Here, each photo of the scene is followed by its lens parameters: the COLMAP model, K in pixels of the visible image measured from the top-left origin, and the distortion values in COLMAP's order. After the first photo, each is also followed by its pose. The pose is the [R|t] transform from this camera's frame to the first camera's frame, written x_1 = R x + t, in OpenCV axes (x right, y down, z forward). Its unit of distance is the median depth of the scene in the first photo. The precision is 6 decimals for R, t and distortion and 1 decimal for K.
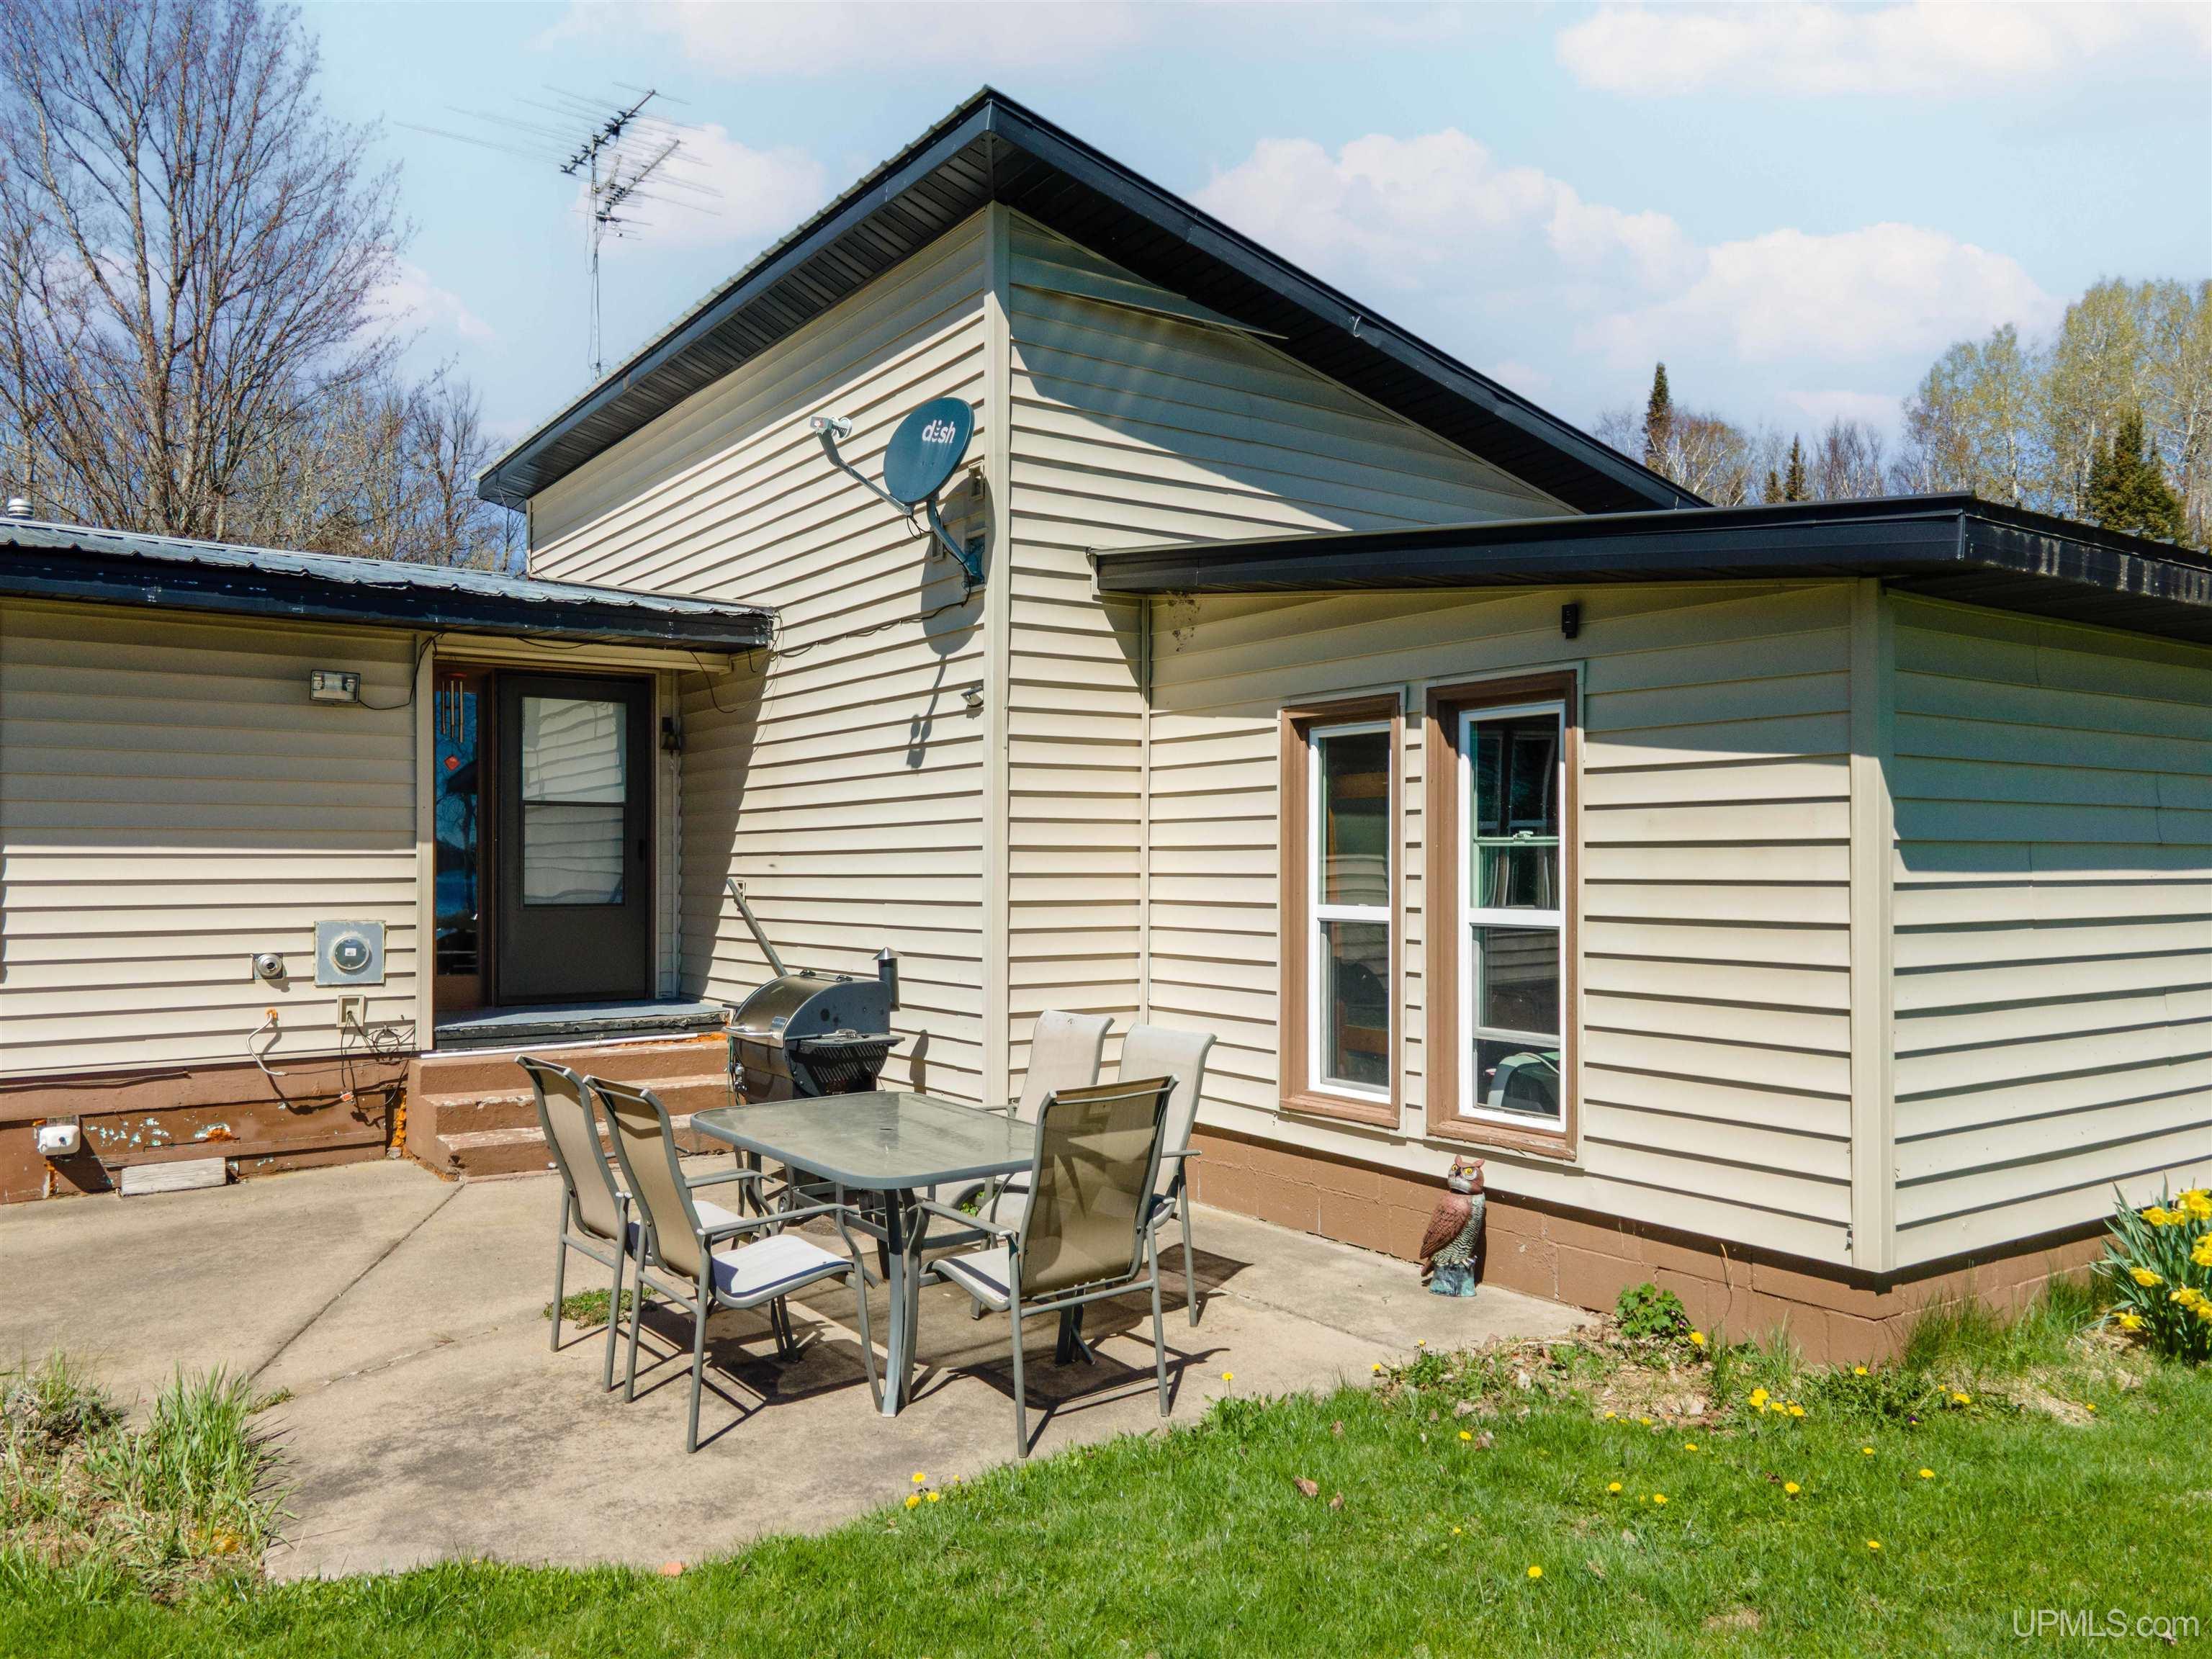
lens RADIAL K [[1559.5, 0, 1227.8], [0, 1559.5, 859.4], [0, 0, 1]] dist [0.060319, 0.001139]
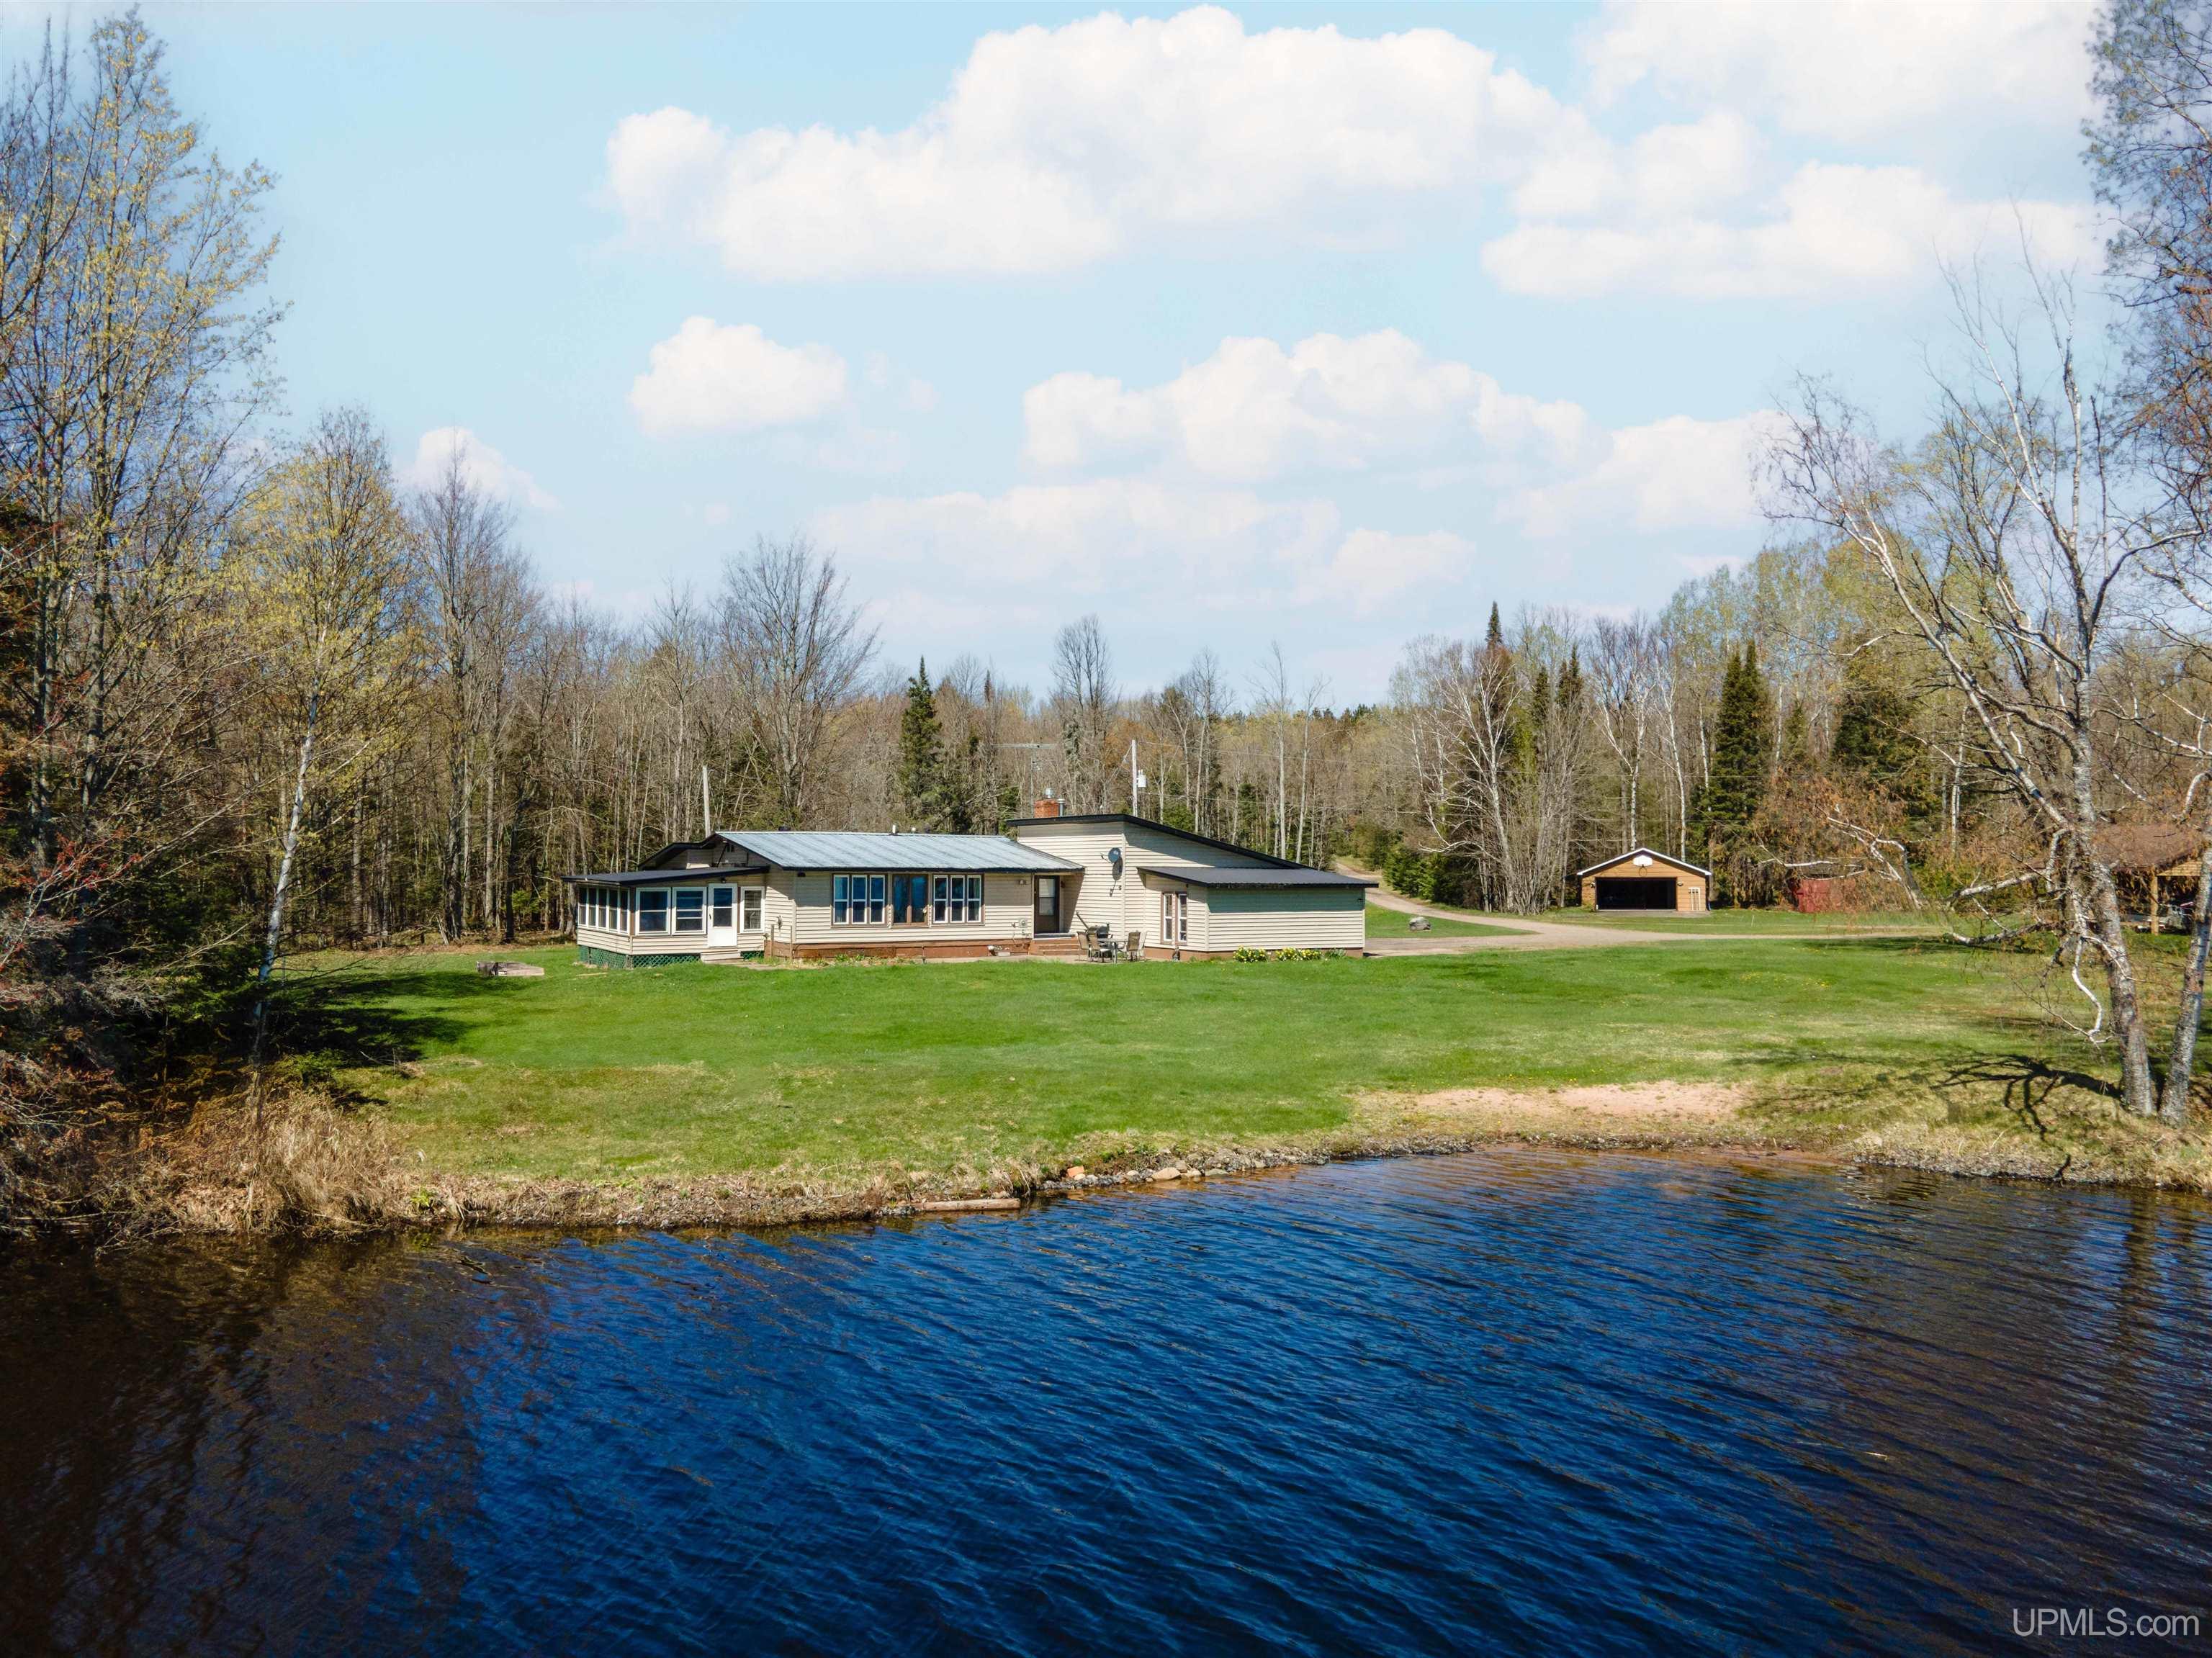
lens RADIAL K [[1570.6, 0, 1153.0], [0, 1570.6, 823.8], [0, 0, 1]] dist [0.051728, 0.000077]
pose [[0.998086, 0.003272, -0.061753, 0.432644], [-0.004847, 0.999666, -0.025376, -0.211834], [0.061650, 0.025626, 0.997769, -6.171865]]
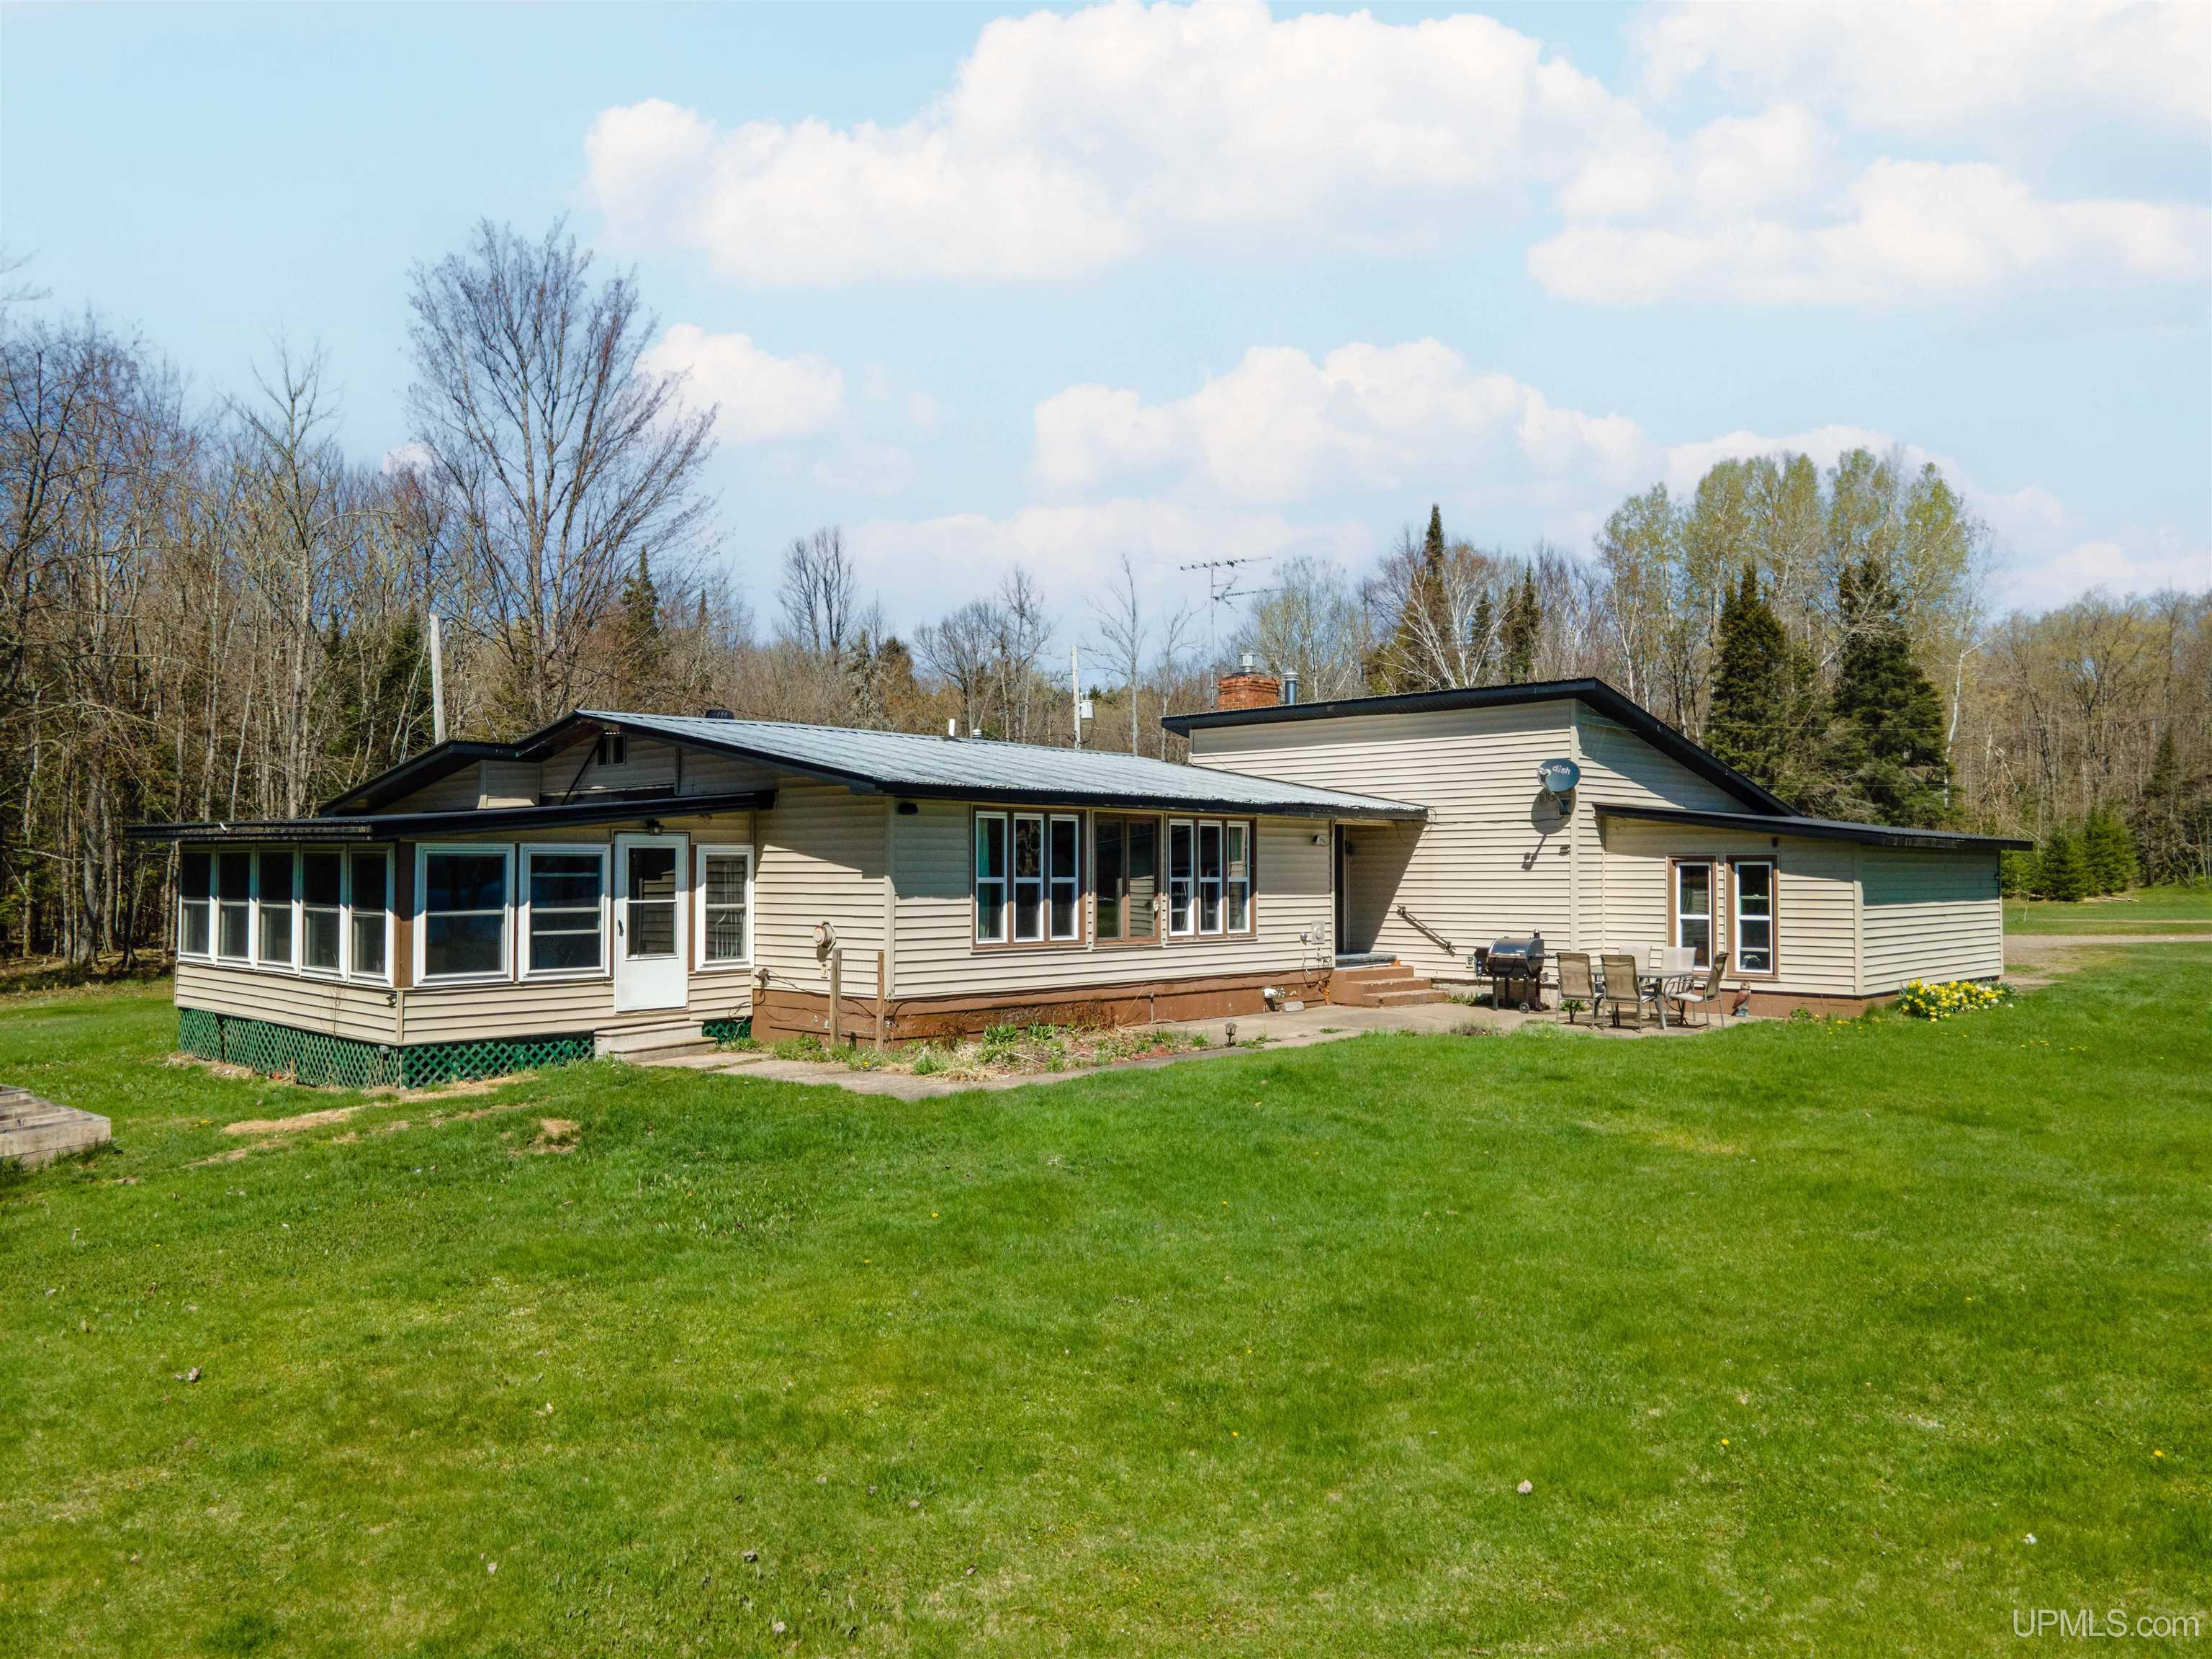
lens RADIAL K [[1592.2, 0, 1153.4], [0, 1592.2, 844.9], [0, 0, 1]] dist [0.001283, -0.002237]
pose [[0.981058, 0.004197, 0.193670, -1.590319], [-0.002049, 0.999934, -0.011287, -0.074480], [-0.193704, 0.010676, 0.981002, -1.993666]]
